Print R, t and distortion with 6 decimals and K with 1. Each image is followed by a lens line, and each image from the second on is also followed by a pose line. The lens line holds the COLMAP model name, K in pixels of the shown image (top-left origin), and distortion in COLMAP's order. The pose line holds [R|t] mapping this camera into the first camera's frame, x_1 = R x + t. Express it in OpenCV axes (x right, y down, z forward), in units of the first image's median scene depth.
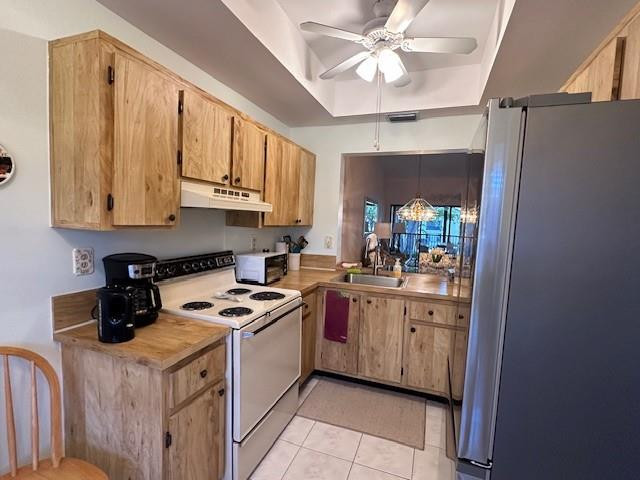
lens RADIAL K [[311.7, 0, 320.1], [0, 311.7, 243.5], [0, 0, 1]] dist [0.010301, 0.000216]
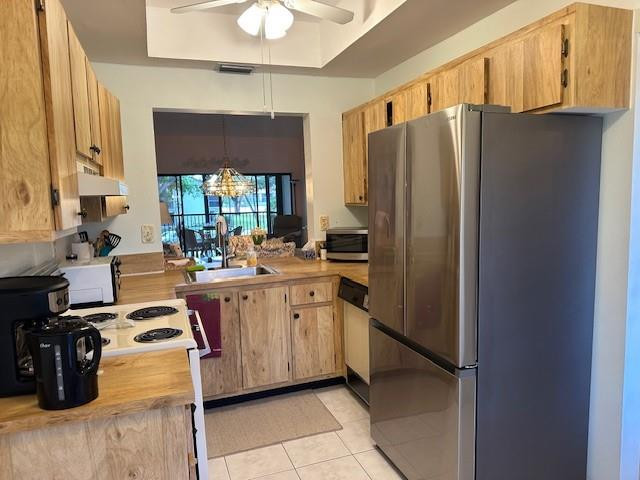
lens RADIAL K [[452.9, 0, 320.5], [0, 452.9, 238.1], [0, 0, 1]] dist [0.043797, -0.003232]
pose [[0.764020, -0.128379, 0.632291, -0.438962], [0.113728, 0.991456, 0.063881, -0.021530], [-0.635090, 0.023103, 0.772093, -0.052599]]
